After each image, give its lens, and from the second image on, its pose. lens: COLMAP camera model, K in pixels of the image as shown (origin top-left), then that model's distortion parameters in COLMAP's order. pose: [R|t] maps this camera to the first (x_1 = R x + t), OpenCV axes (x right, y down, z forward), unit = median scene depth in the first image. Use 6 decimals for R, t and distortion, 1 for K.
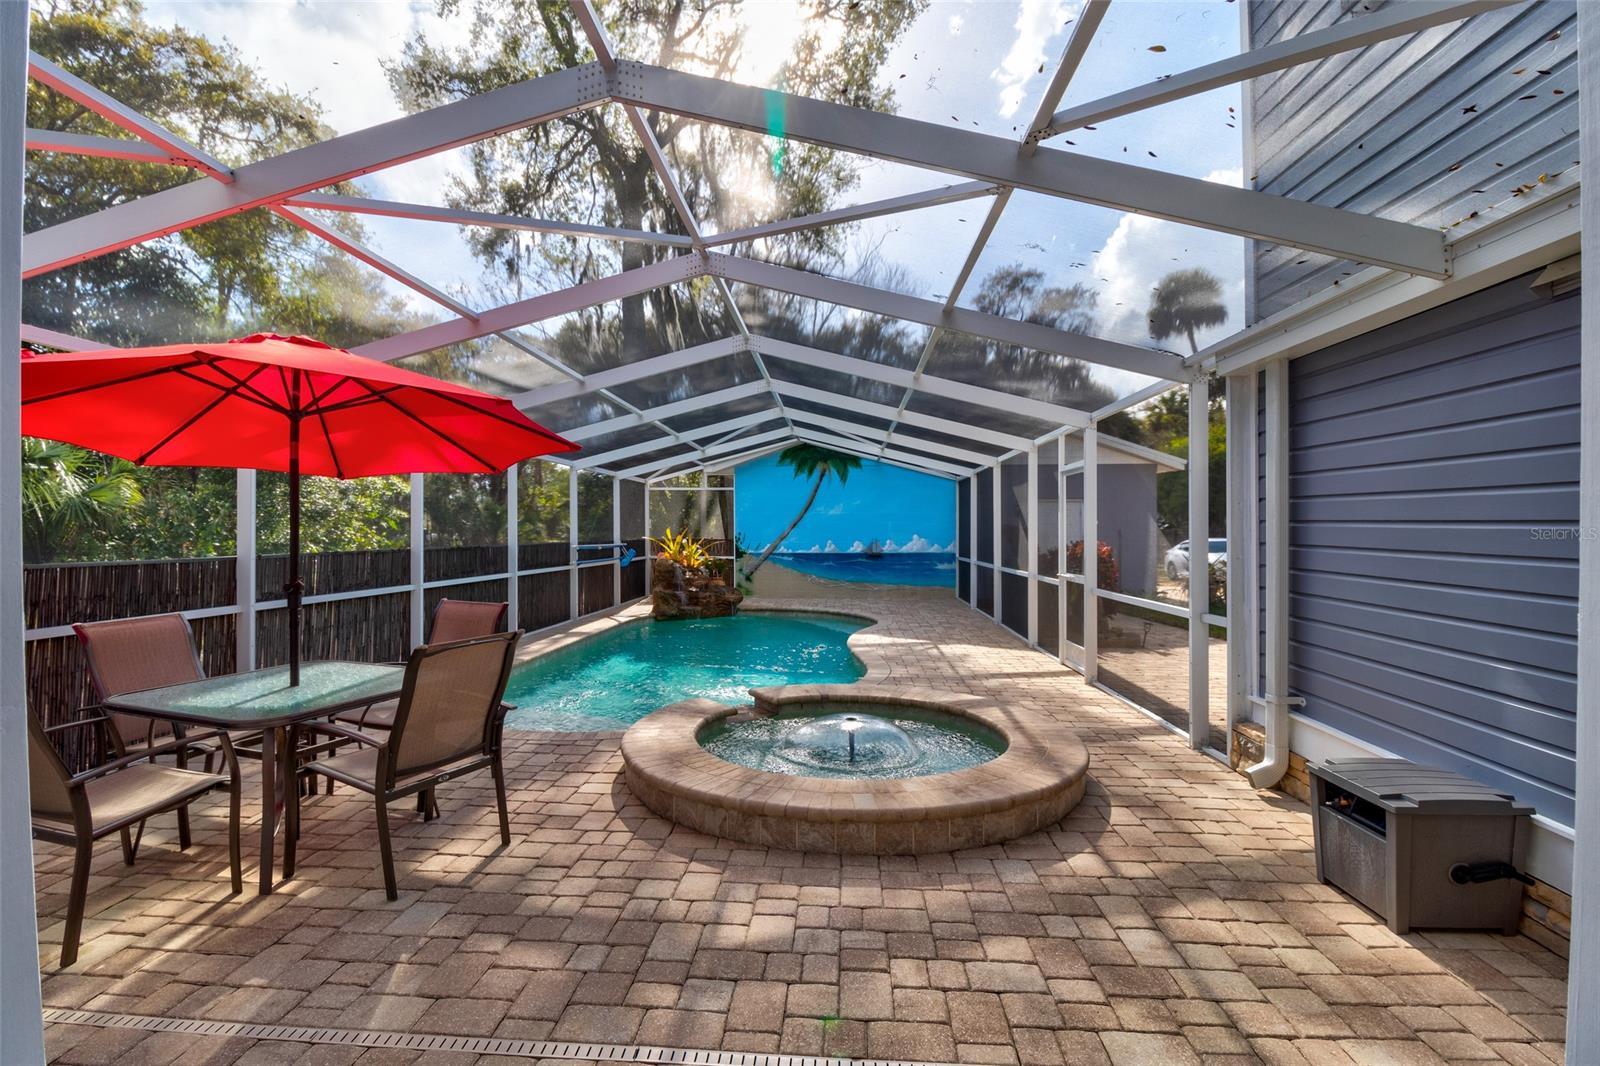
lens RADIAL K [[749.4, 0, 793.7], [0, 749.4, 527.2], [0, 0, 1]] dist [0.001662, -0.013842]
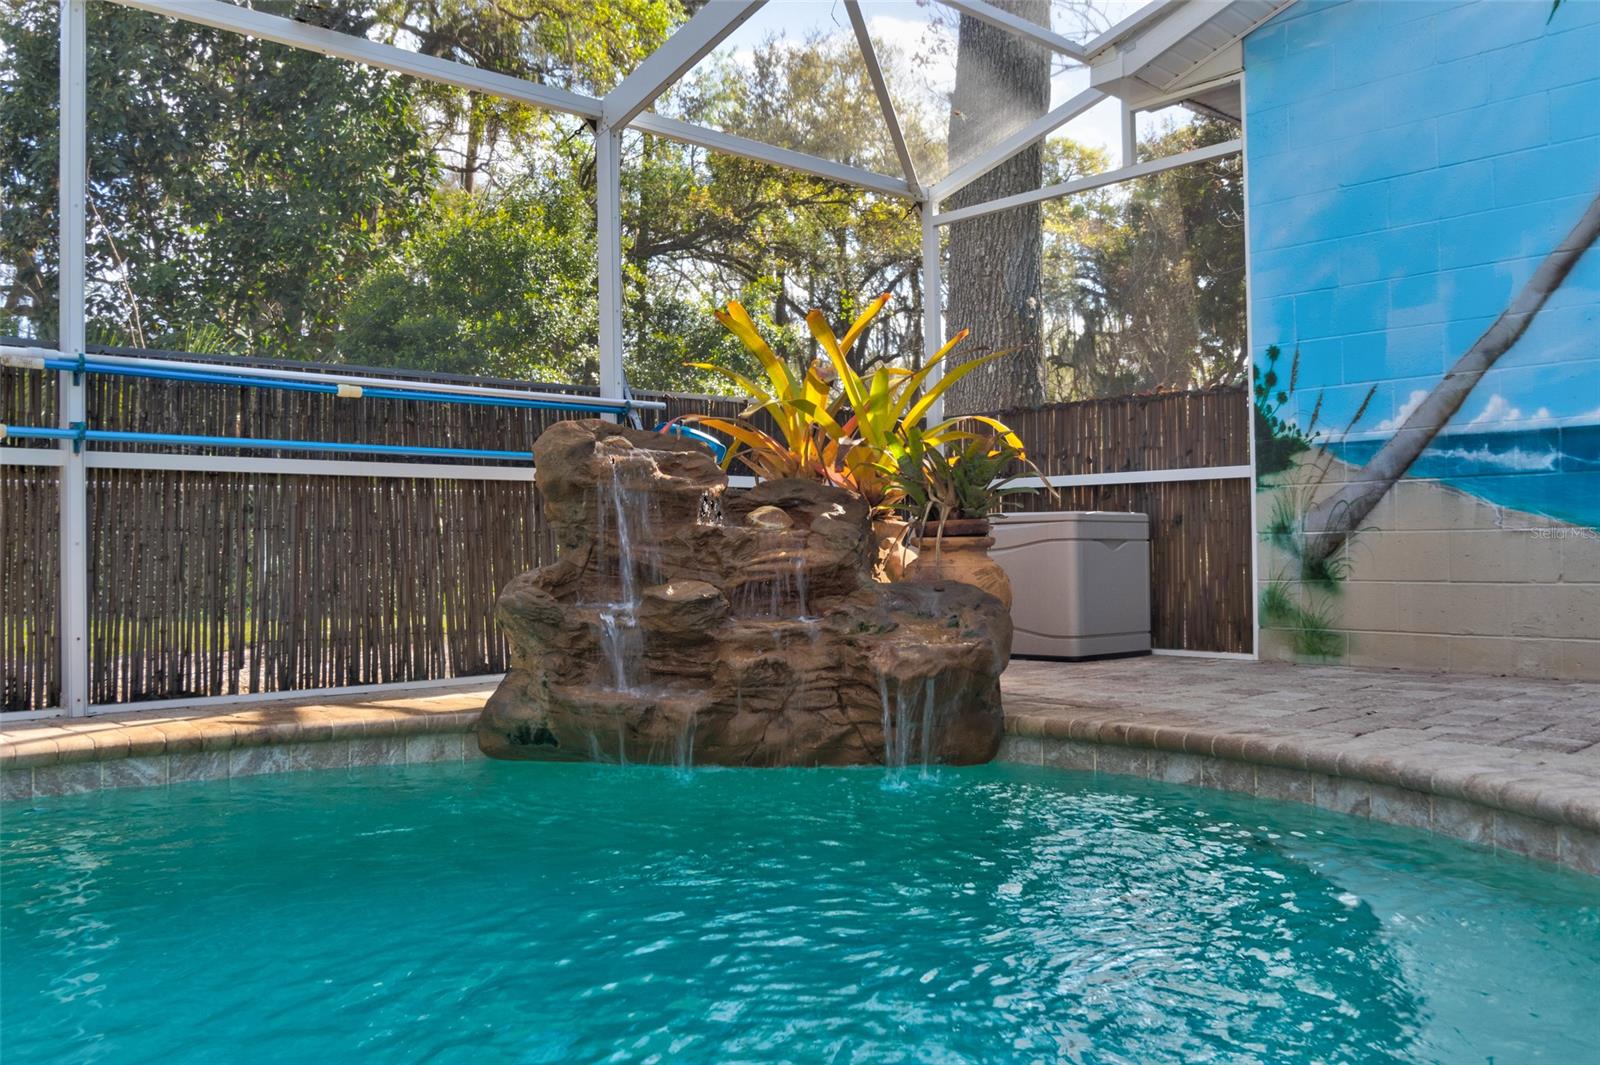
lens RADIAL K [[1320.4, 0, 800.0], [0, 1320.4, 532.5], [0, 0, 1]] dist [-0.001738, -0.000885]
pose [[0.730734, -0.012091, -0.682555, 0.080160], [0.012569, 0.999912, -0.004257, 0.058919], [0.682547, -0.005469, 0.730821, 0.659601]]
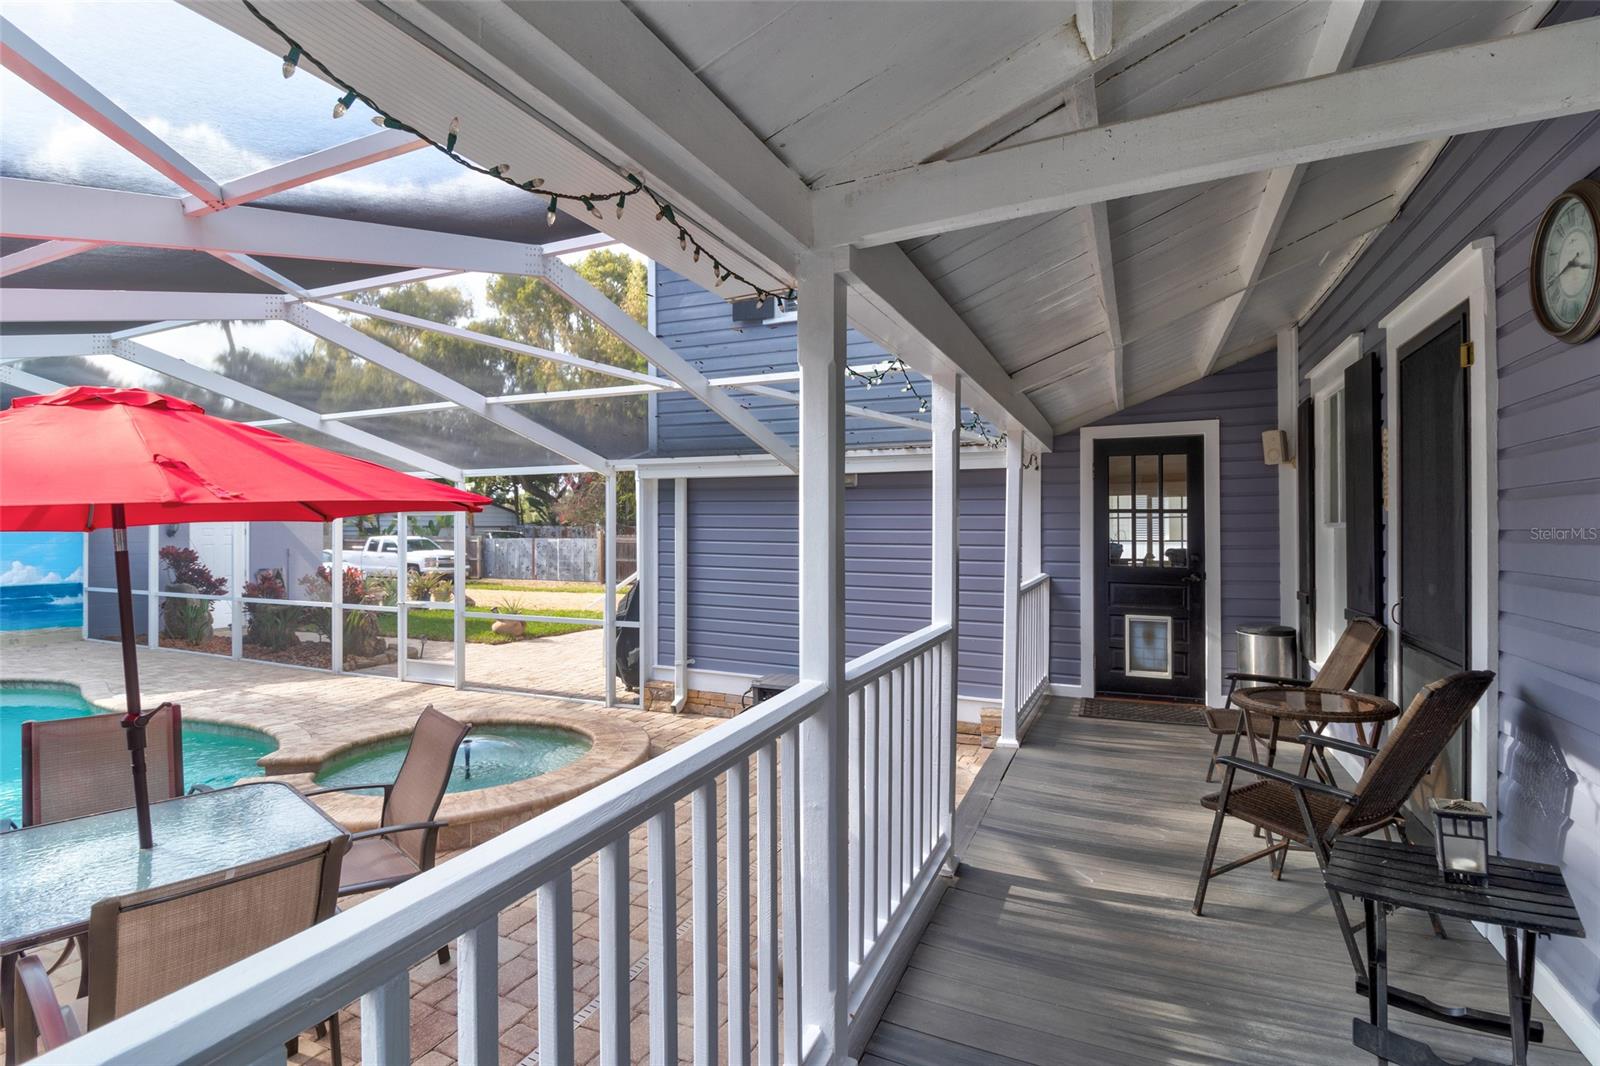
lens RADIAL K [[749.4, 0, 793.7], [0, 749.4, 527.2], [0, 0, 1]] dist [0.001662, -0.013842]
pose [[0.346320, 0.002578, 0.938113, -0.252079], [-0.004544, 0.999989, -0.001070, -0.025984], [-0.938105, -0.003892, 0.346328, 0.027671]]
